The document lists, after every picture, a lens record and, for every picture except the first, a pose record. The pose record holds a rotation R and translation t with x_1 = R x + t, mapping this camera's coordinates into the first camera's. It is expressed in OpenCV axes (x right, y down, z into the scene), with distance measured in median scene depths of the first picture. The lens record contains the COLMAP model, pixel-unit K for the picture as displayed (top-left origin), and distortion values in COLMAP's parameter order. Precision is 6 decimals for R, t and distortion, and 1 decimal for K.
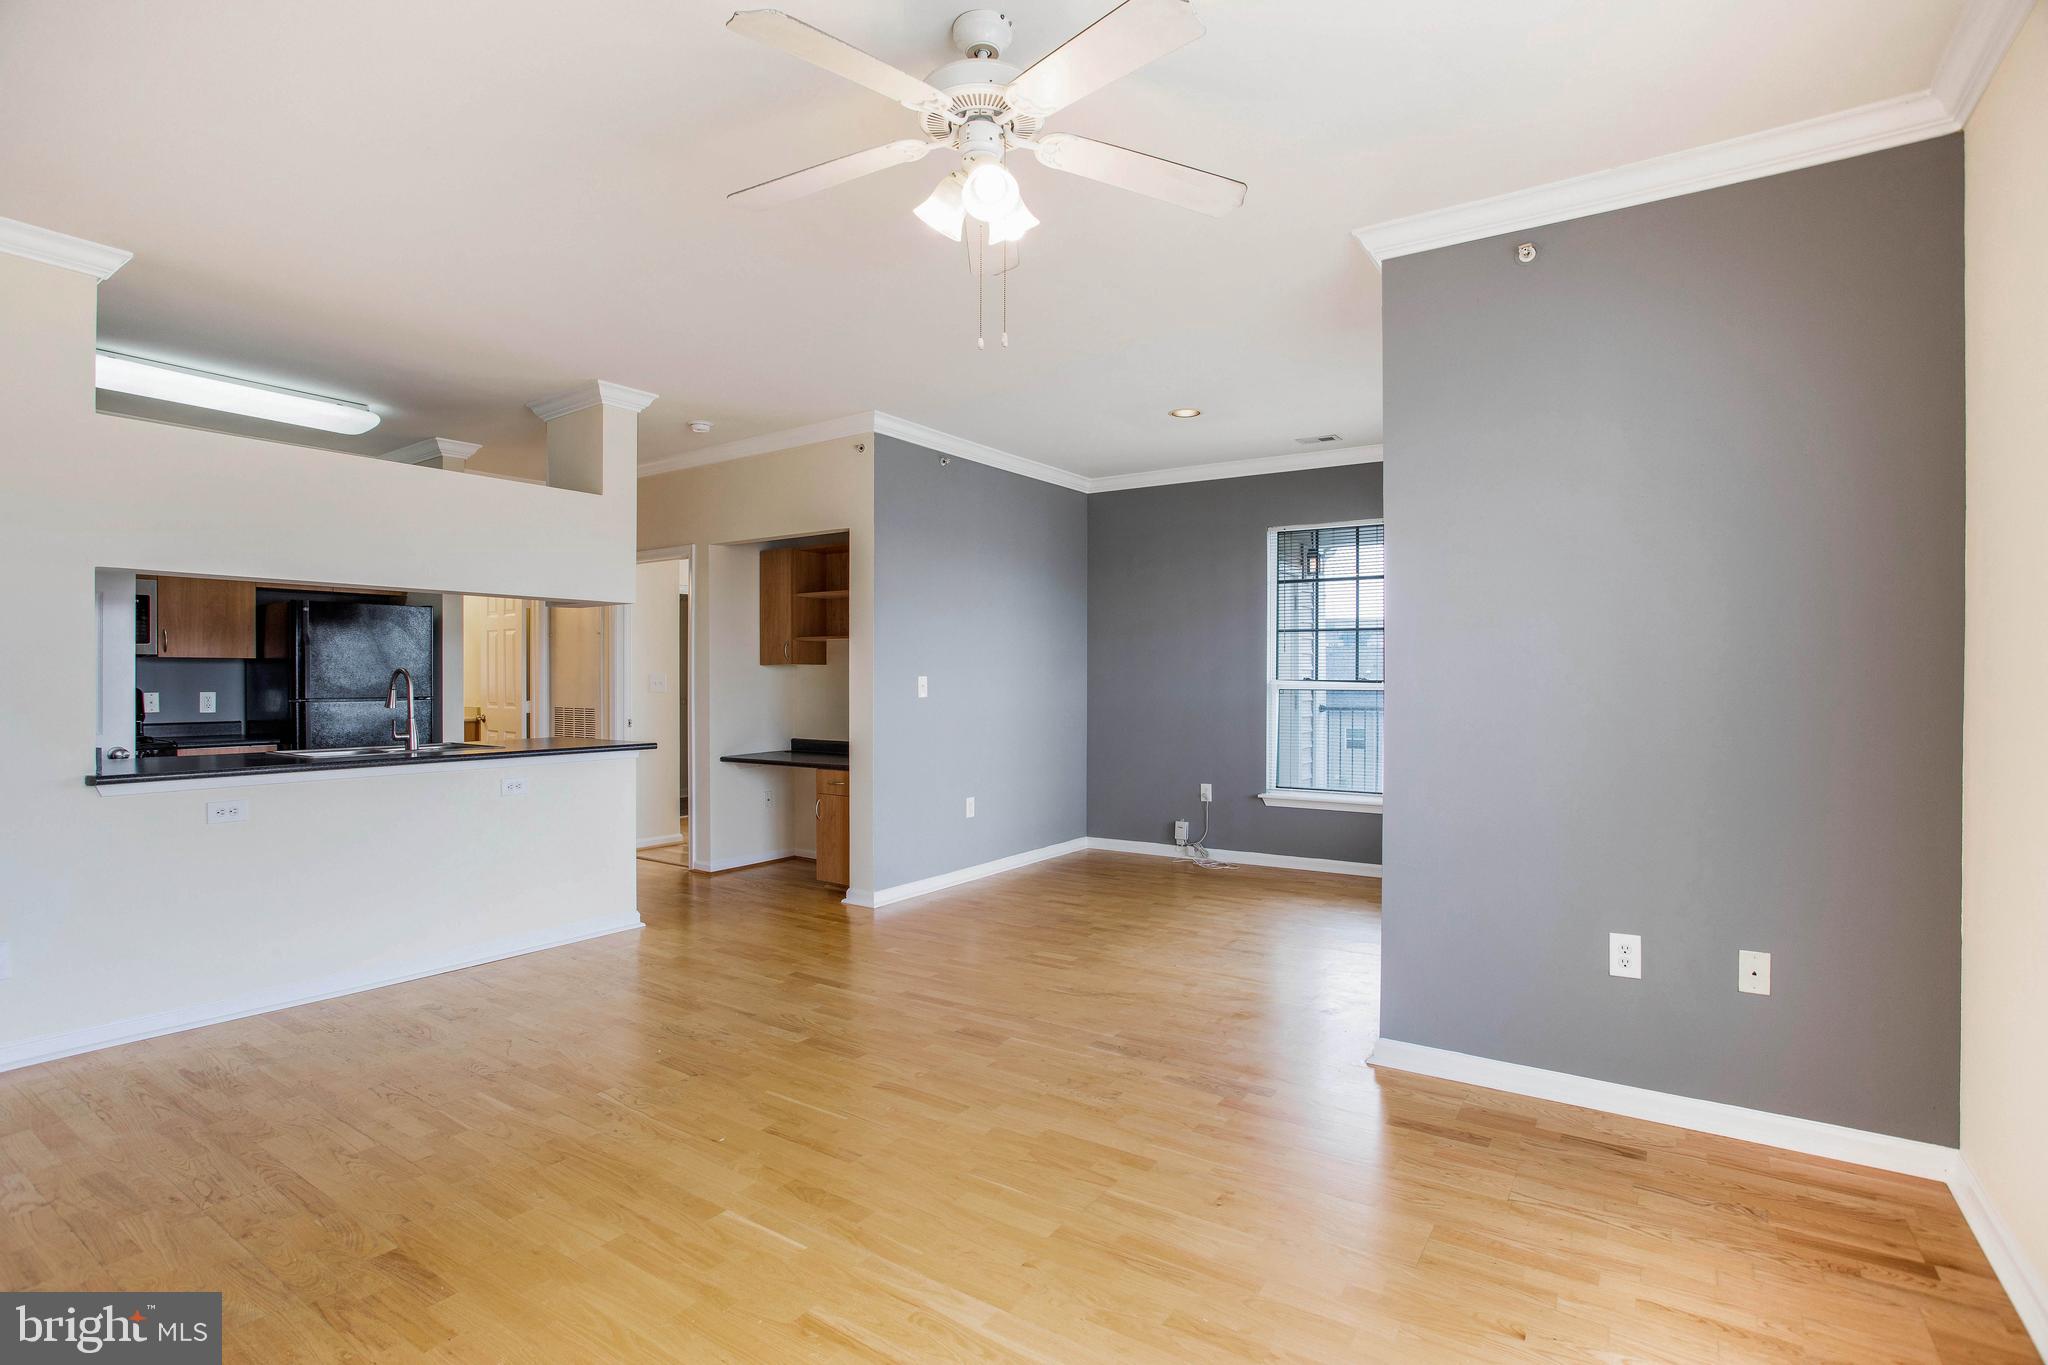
lens RADIAL K [[1006.3, 0, 1013.8], [0, 1006.3, 684.9], [0, 0, 1]] dist [-0.065569, 0.036545]
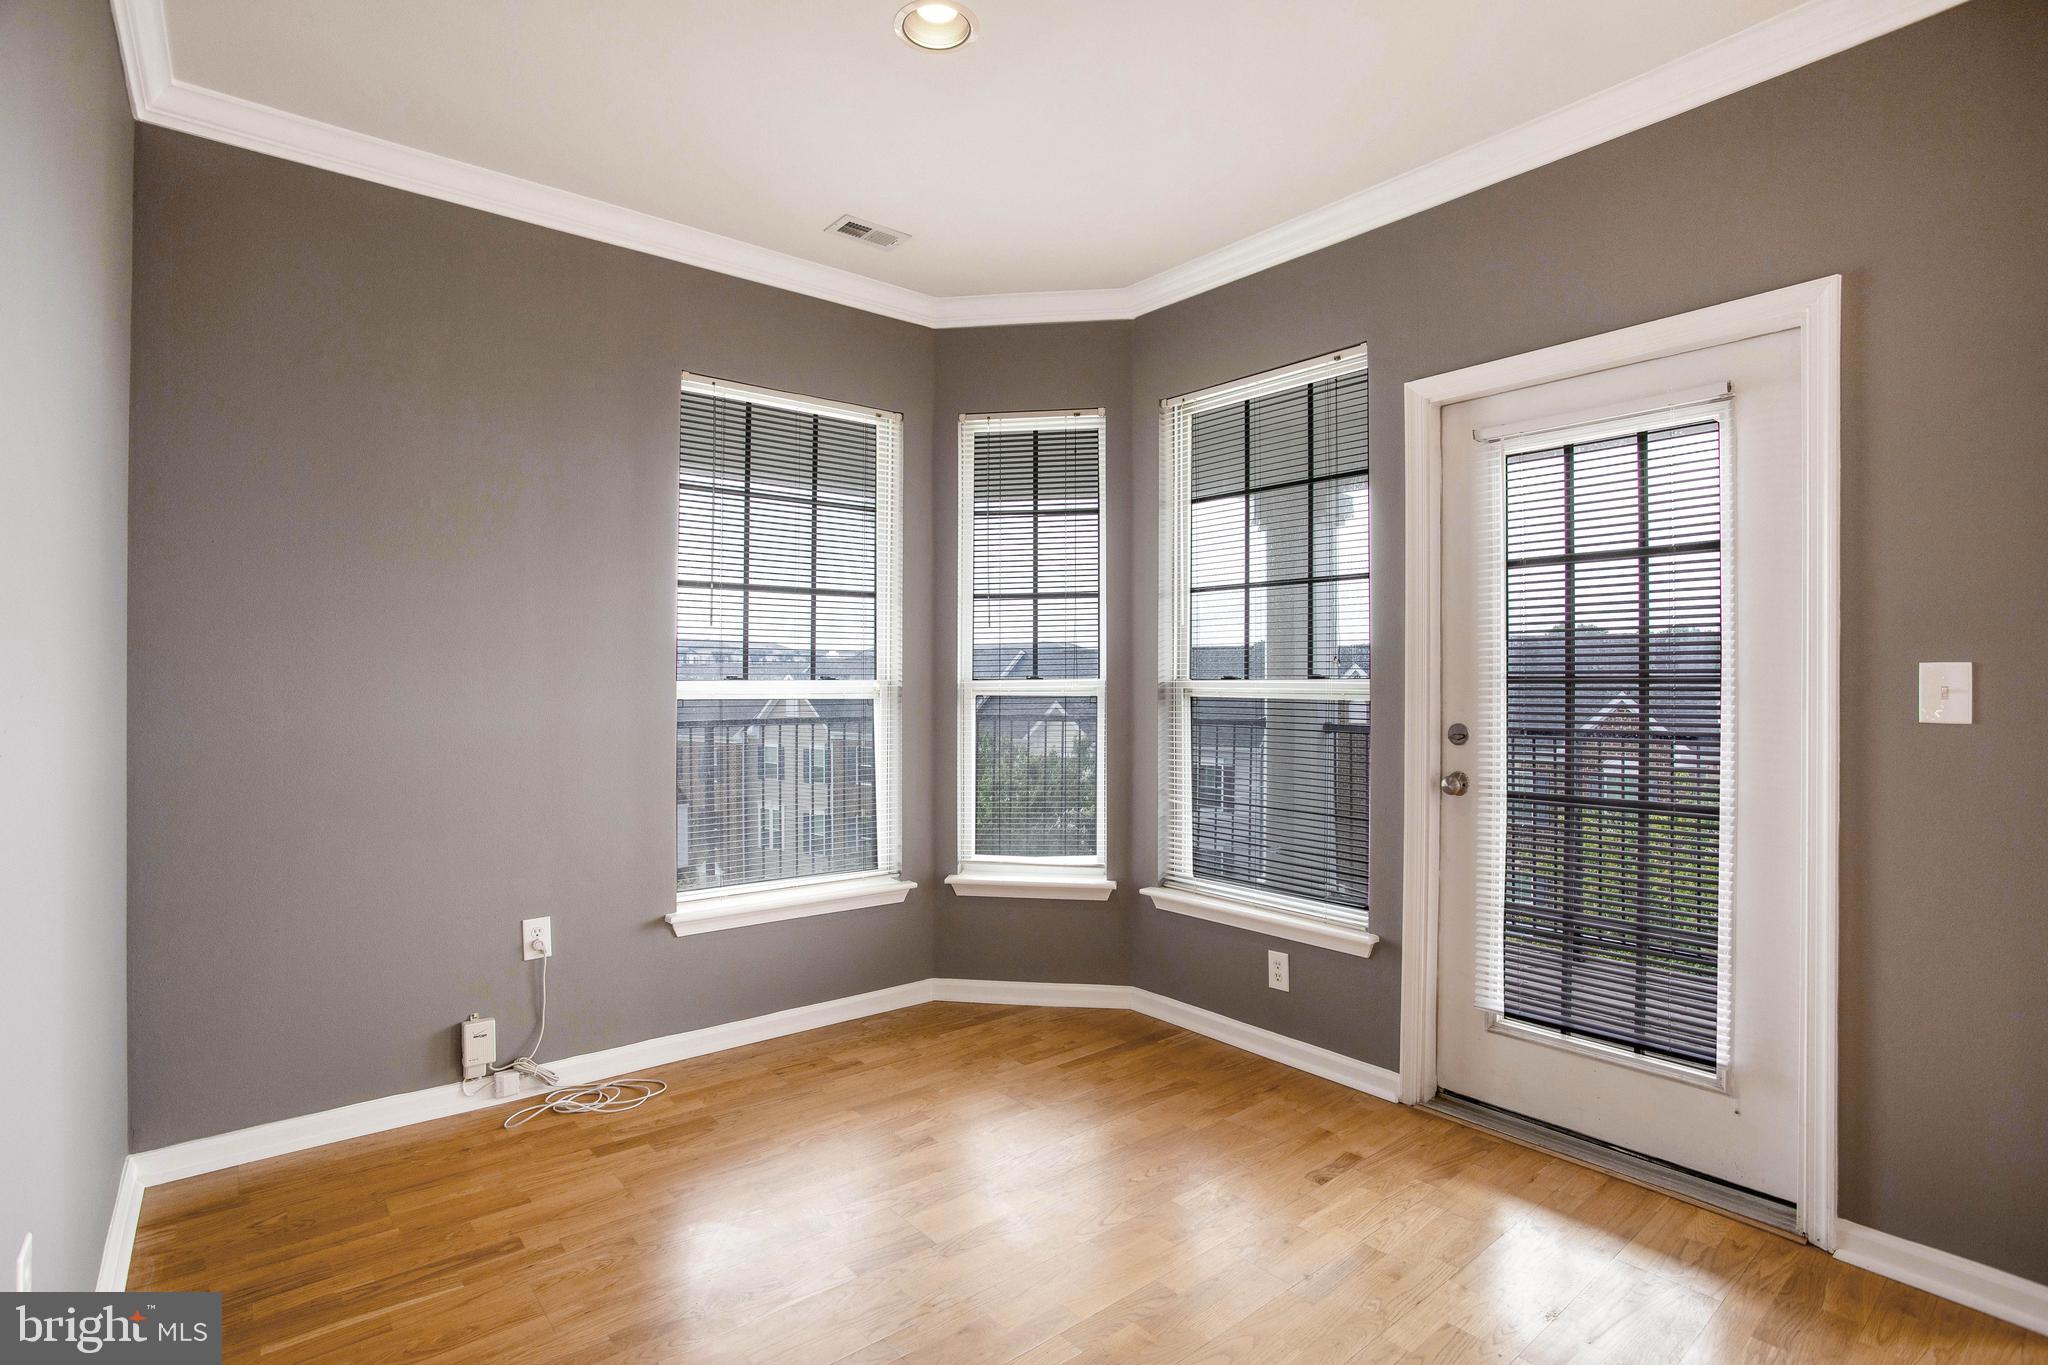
lens RADIAL K [[1052.6, 0, 1032.5], [0, 1052.6, 681.3], [0, 0, 1]] dist [-0.050774, 0.038097]
pose [[0.280083, -0.002878, 0.959972, -0.204379], [0.007698, 0.999970, 0.000752, -0.004454], [-0.959945, 0.007179, 0.280096, 0.728413]]
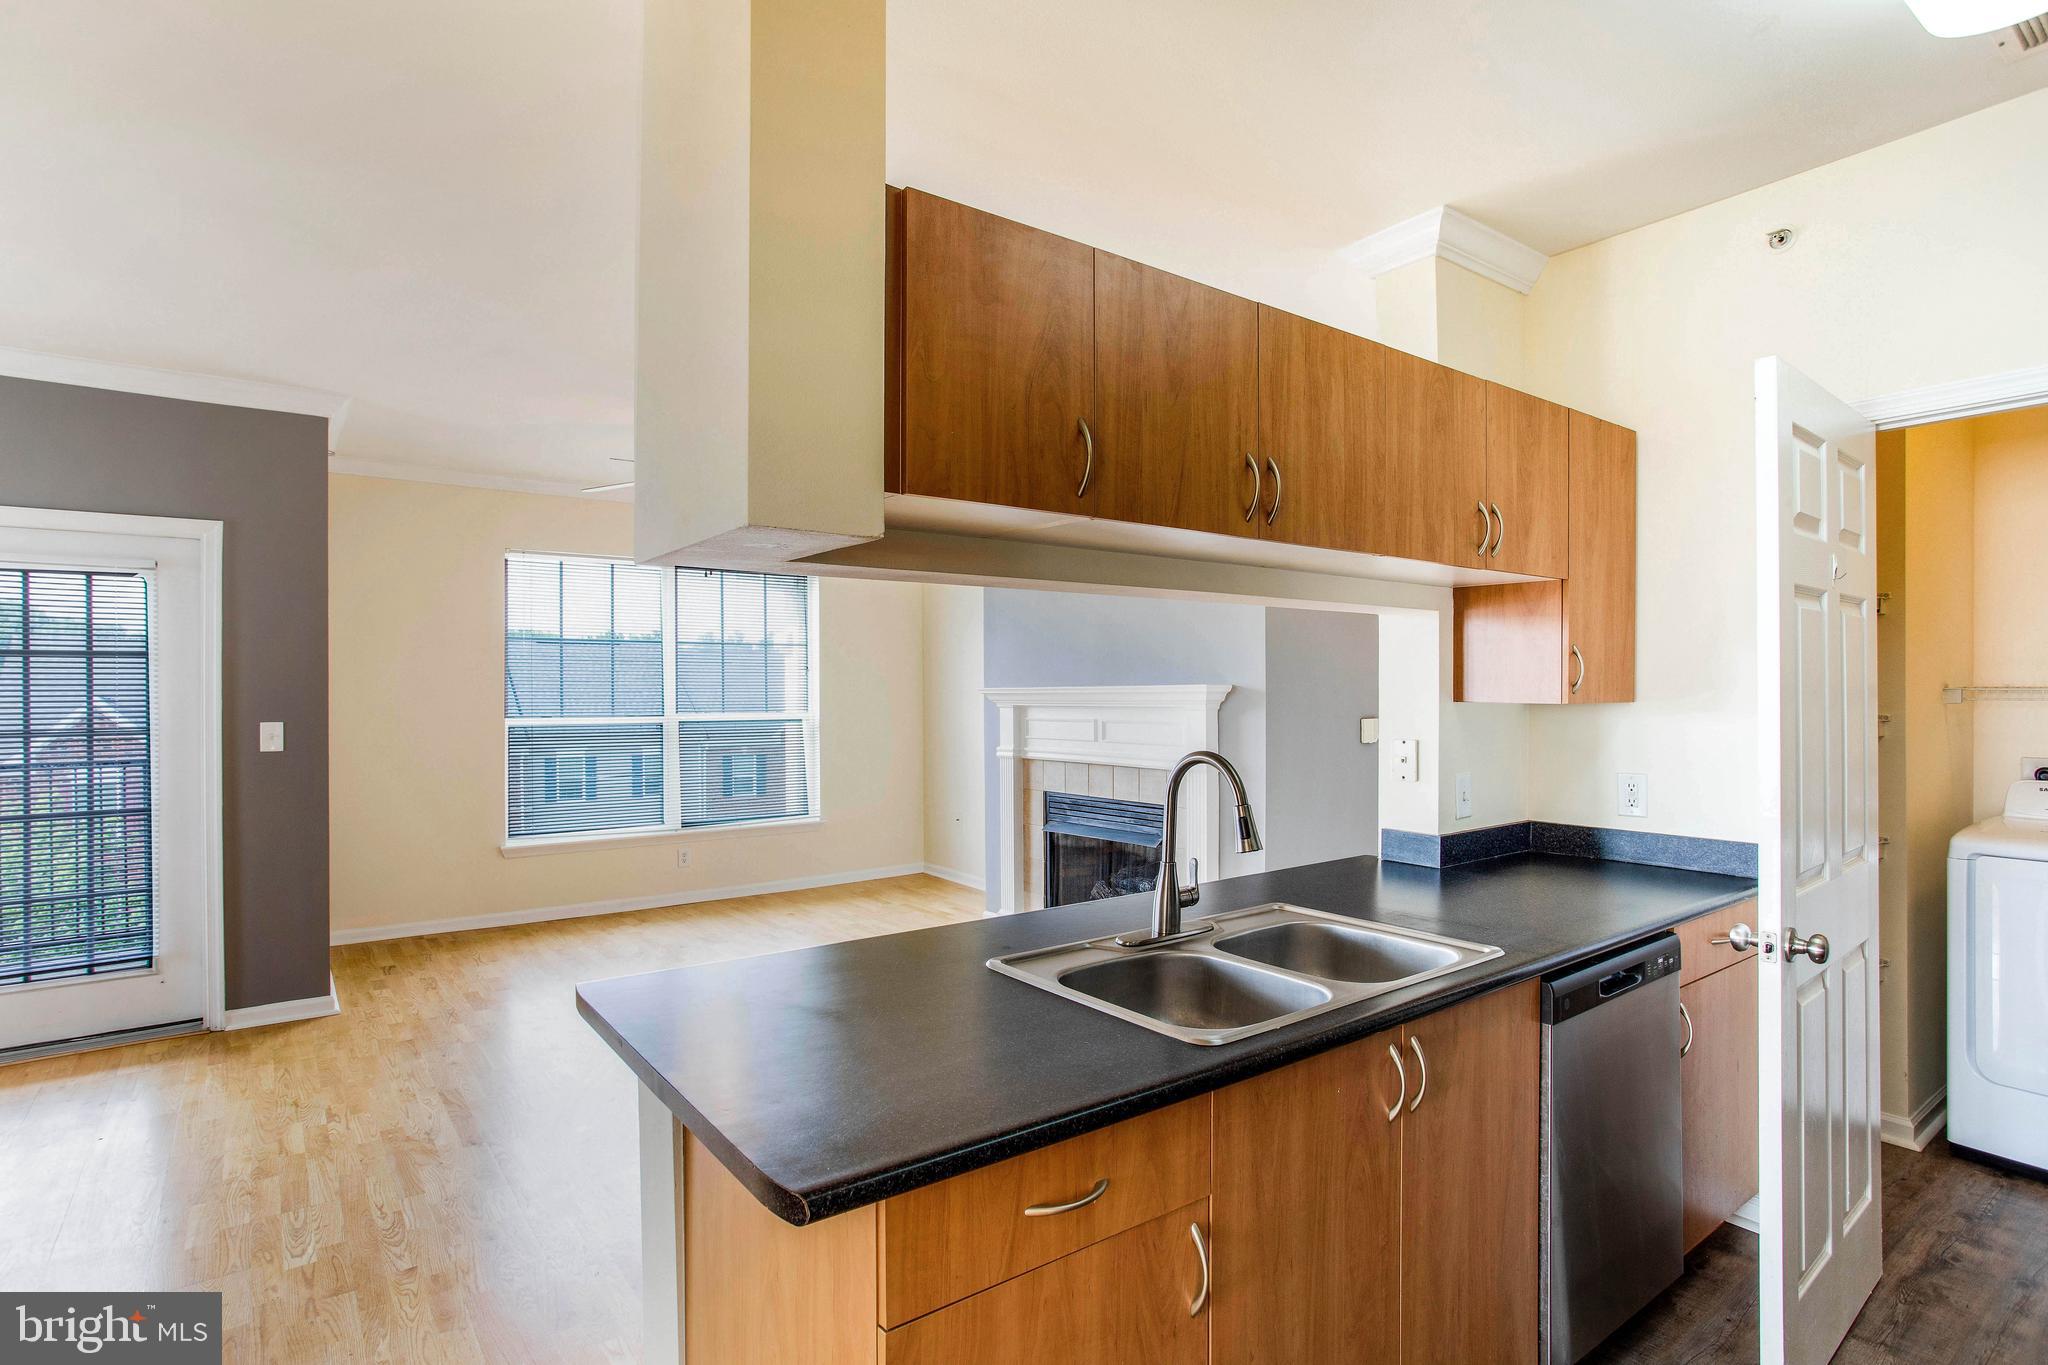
lens RADIAL K [[1040.0, 0, 1023.4], [0, 1040.0, 693.4], [0, 0, 1]] dist [-0.004661, 0.009503]
pose [[-0.951035, -0.000560, 0.309082, -0.499452], [0.002941, 0.999937, 0.010863, -0.034178], [-0.309068, 0.011240, -0.950973, 1.051667]]
